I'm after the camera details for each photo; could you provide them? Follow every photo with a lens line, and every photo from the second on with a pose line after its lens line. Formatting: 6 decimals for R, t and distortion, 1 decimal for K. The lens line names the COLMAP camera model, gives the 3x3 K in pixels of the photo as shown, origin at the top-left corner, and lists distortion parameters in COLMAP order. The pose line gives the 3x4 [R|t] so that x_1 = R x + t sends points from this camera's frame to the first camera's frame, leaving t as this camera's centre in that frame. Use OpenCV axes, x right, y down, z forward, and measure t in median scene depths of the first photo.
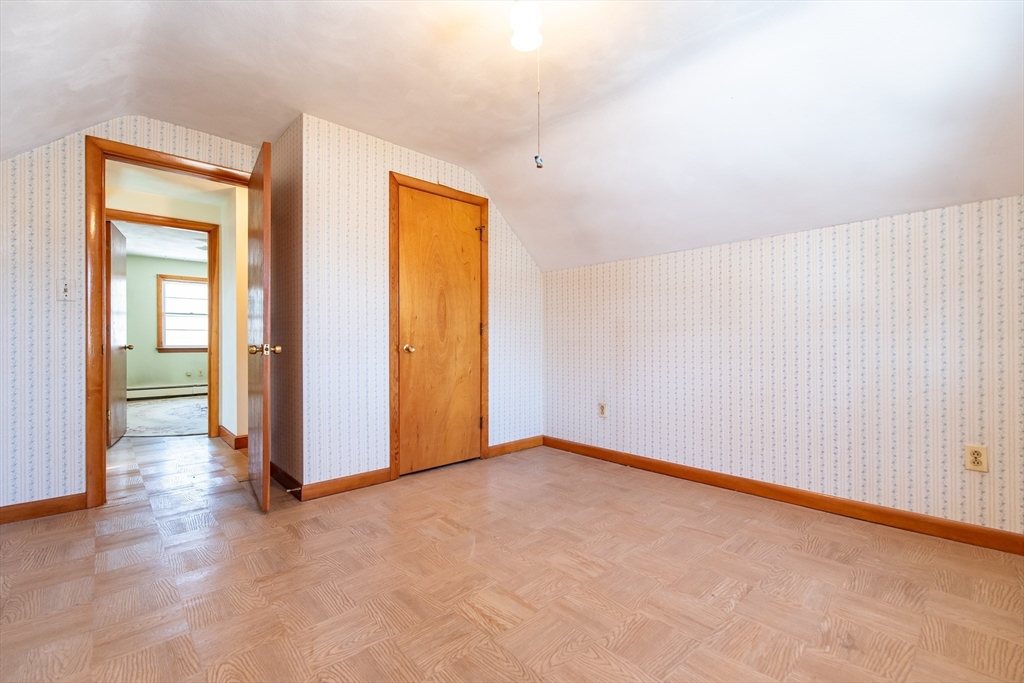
lens RADIAL K [[439.8, 0, 512.0], [0, 439.8, 341.5], [0, 0, 1]] dist [0.001208, 0.000194]
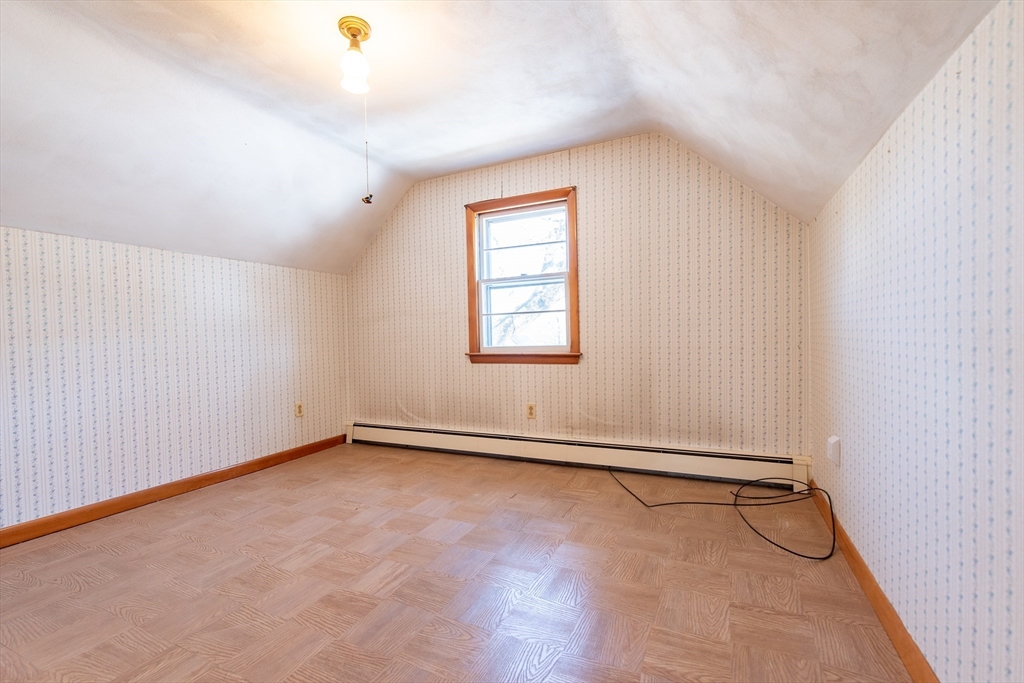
lens RADIAL K [[439.8, 0, 512.0], [0, 439.8, 341.5], [0, 0, 1]] dist [0.001208, 0.000194]
pose [[-0.371090, 0.004409, 0.928586, -0.842142], [0.024905, 0.999676, 0.005206, -0.002670], [-0.928263, 0.025059, -0.371080, 0.751530]]
